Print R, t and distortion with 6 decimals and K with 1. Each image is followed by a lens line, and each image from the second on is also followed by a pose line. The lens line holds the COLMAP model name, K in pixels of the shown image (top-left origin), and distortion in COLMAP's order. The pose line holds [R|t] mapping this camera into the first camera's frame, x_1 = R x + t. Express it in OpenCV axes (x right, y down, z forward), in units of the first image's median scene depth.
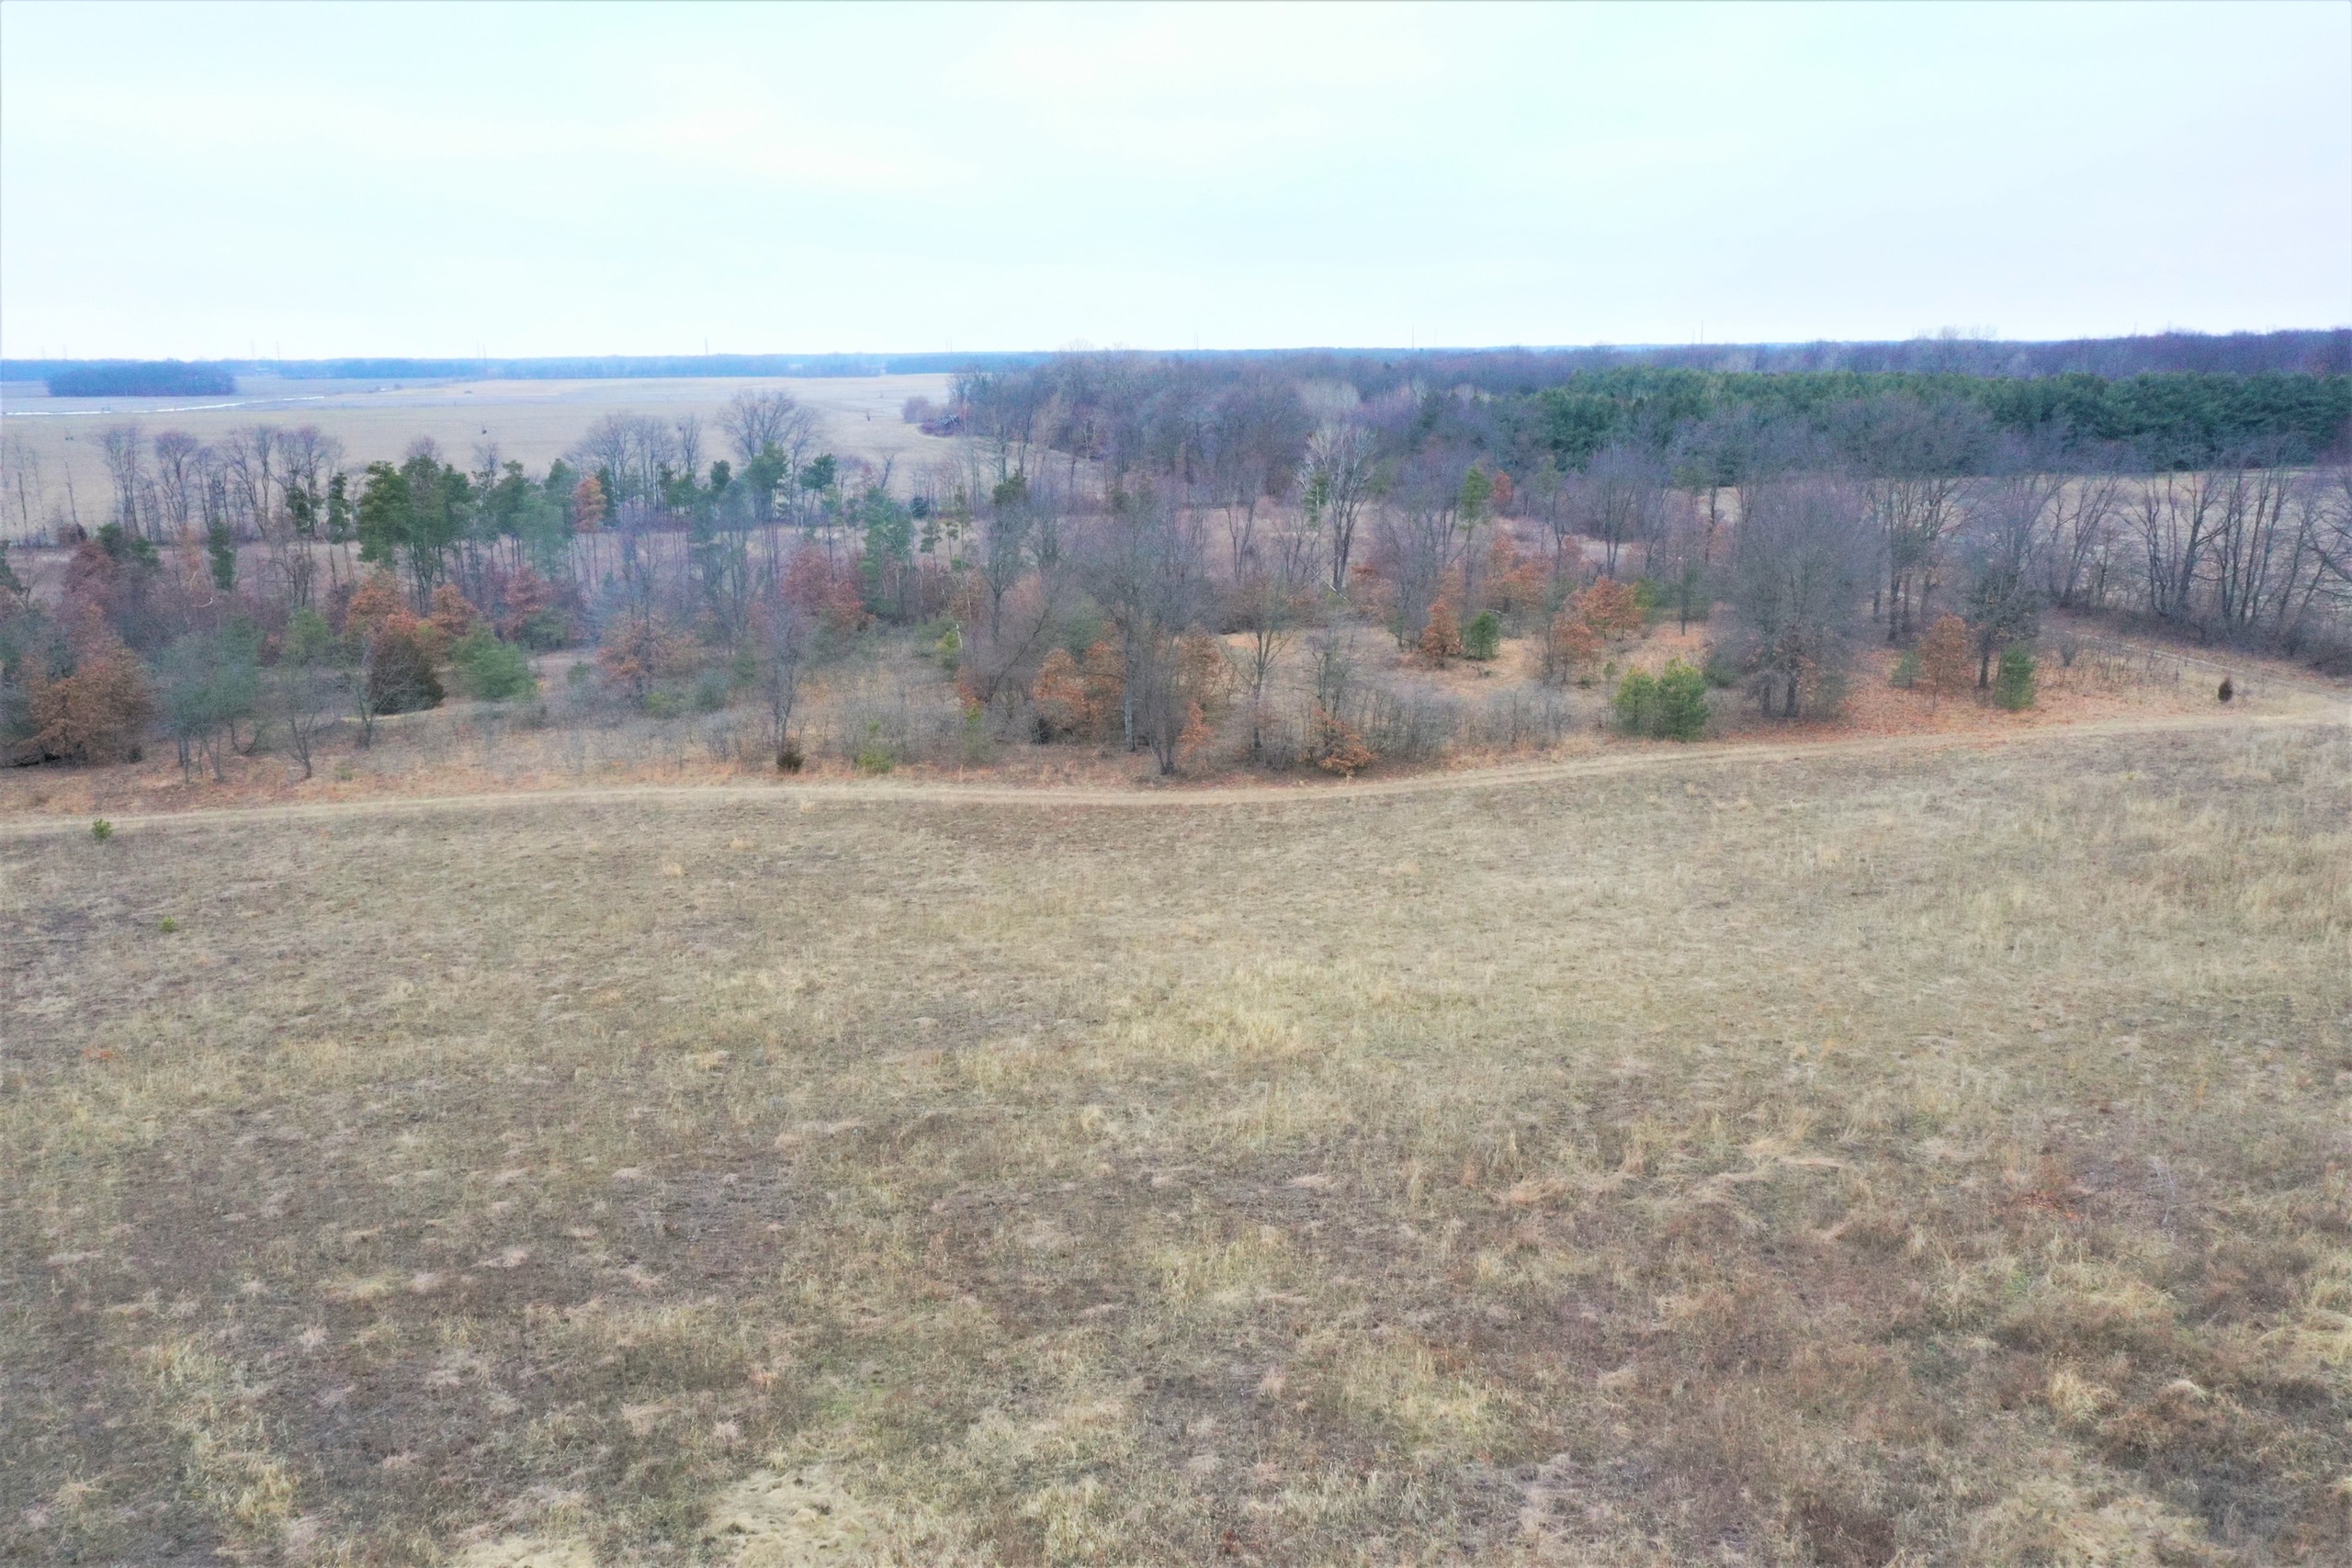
lens RADIAL K [[1844.6, 0, 1176.0], [0, 1844.6, 784.0], [0, 0, 1]] dist [-0.002749, -0.000693]
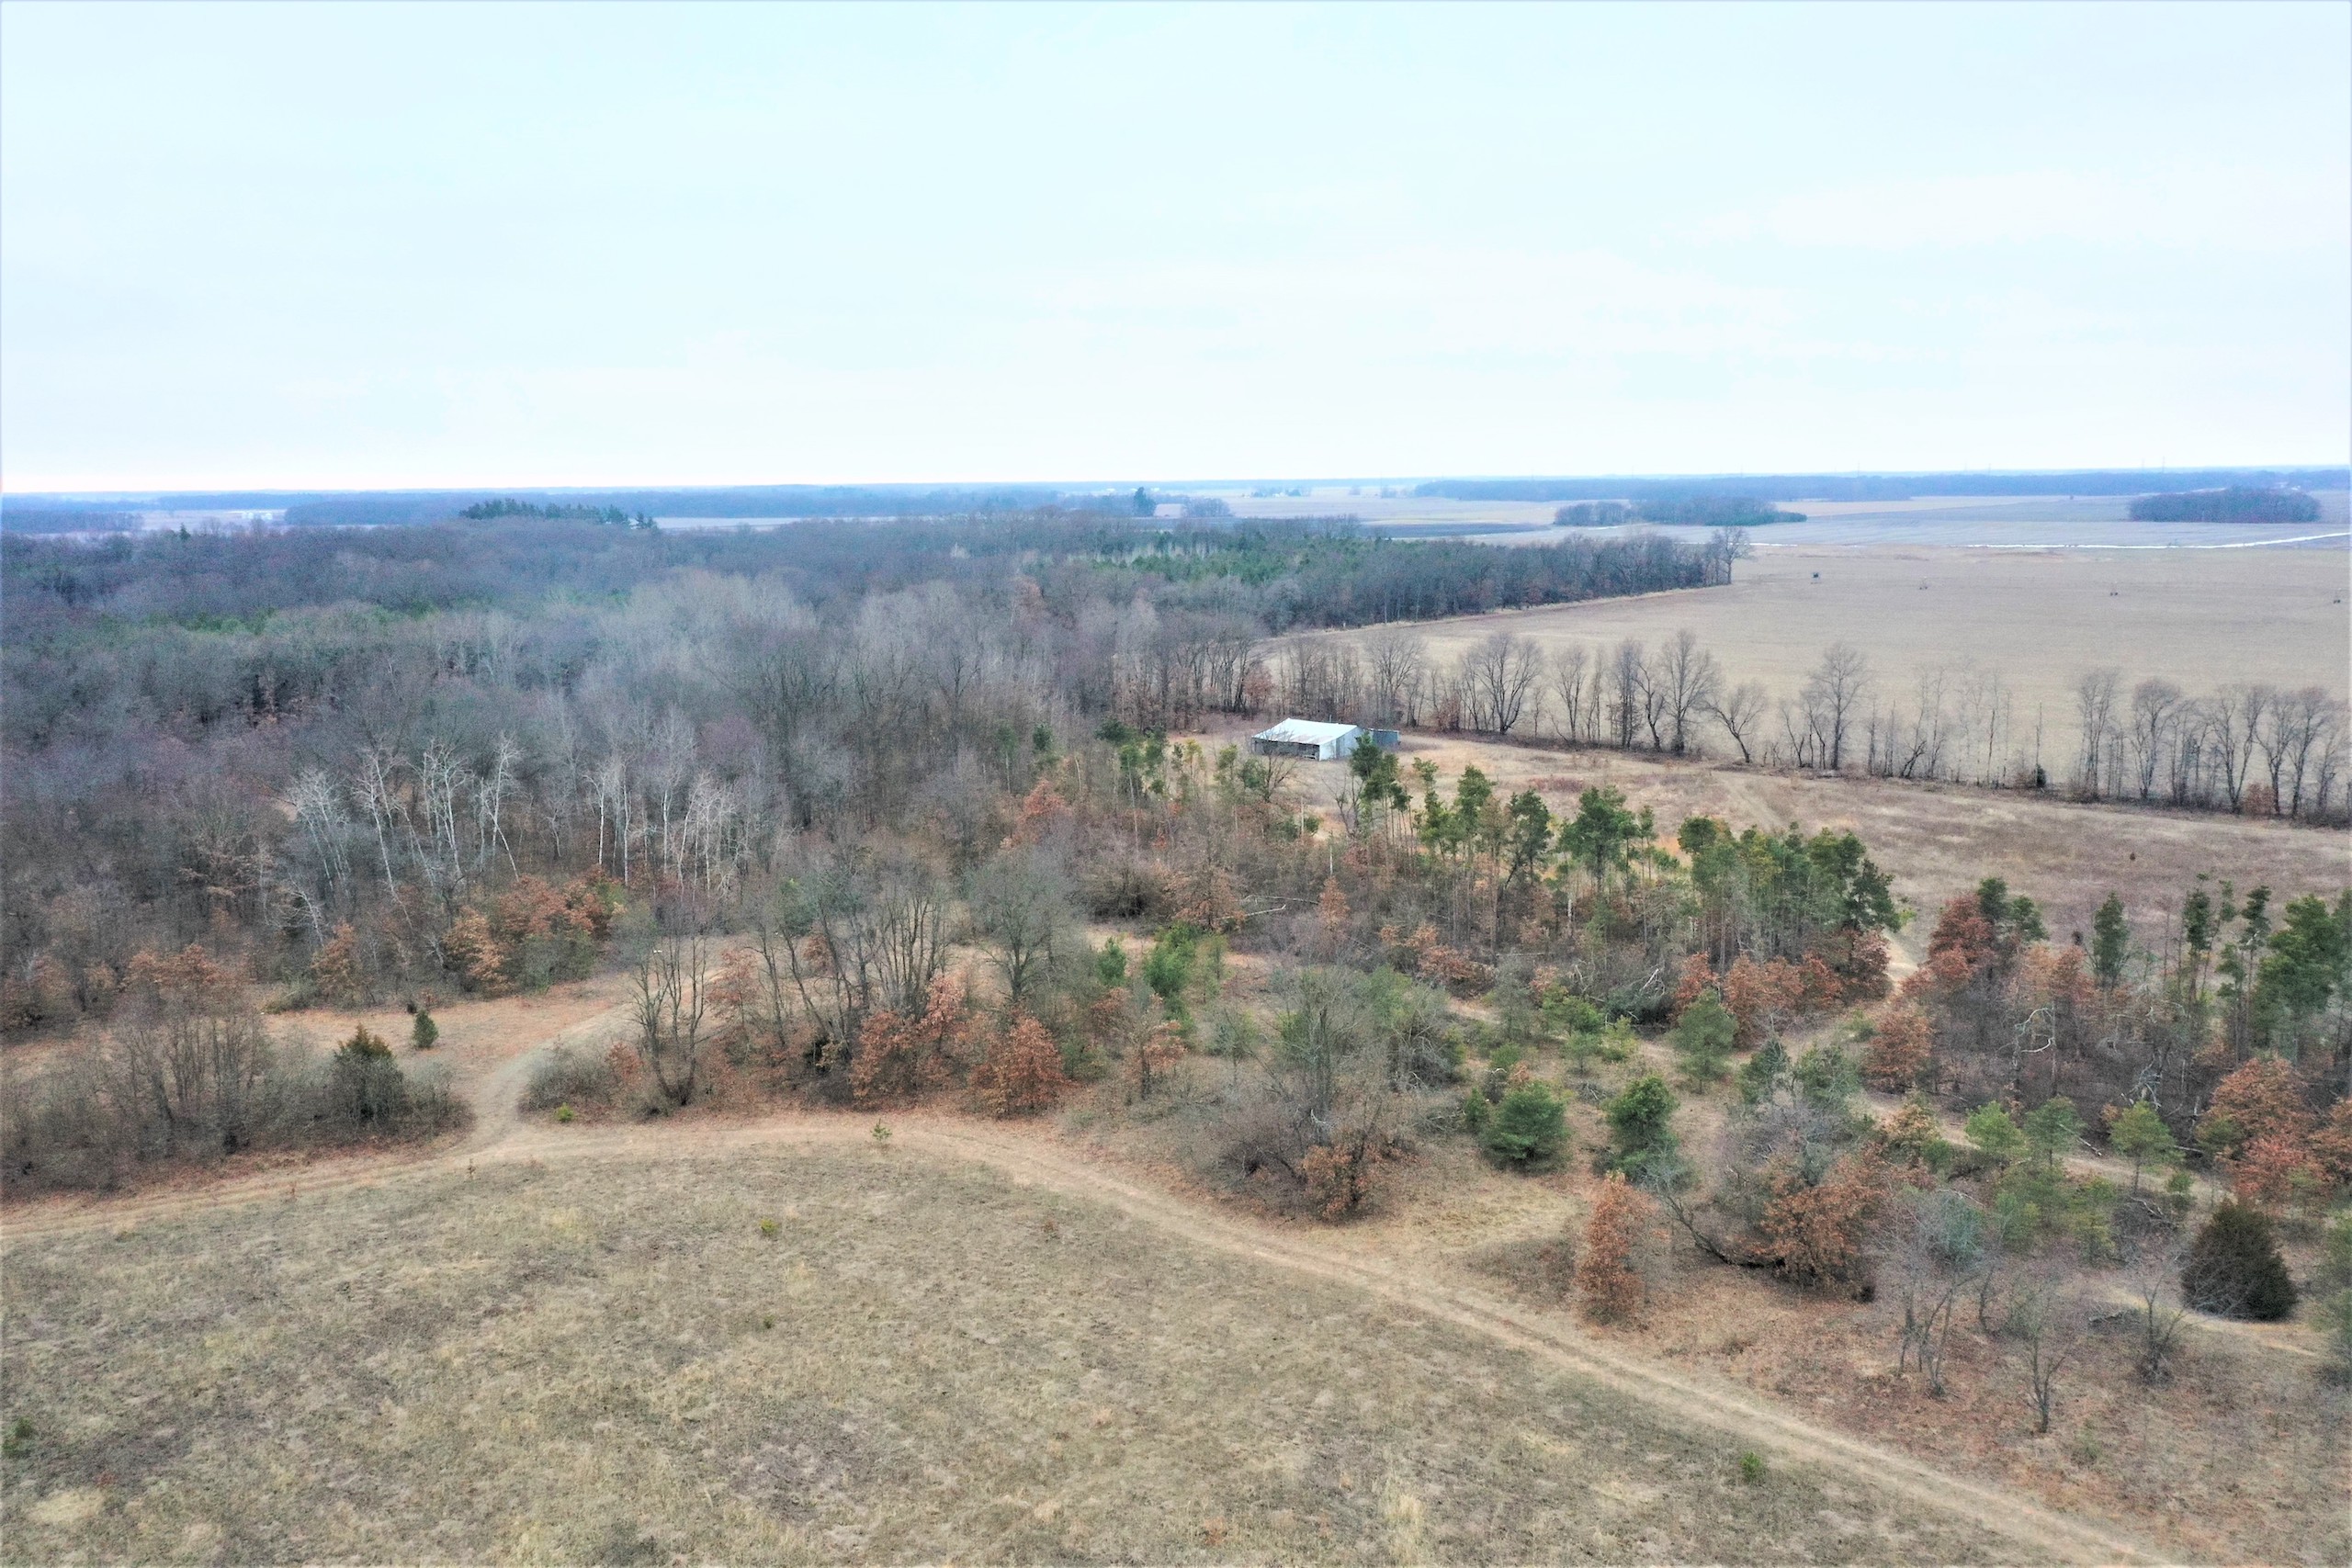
lens RADIAL K [[1857.8, 0, 1184.7], [0, 1857.8, 786.9], [0, 0, 1]] dist [-0.002533, -0.001490]
pose [[0.531193, 0.134152, -0.836563, -0.060643], [-0.182173, 0.982375, 0.041860, -0.211779], [0.827434, 0.130164, 0.546269, 0.257184]]
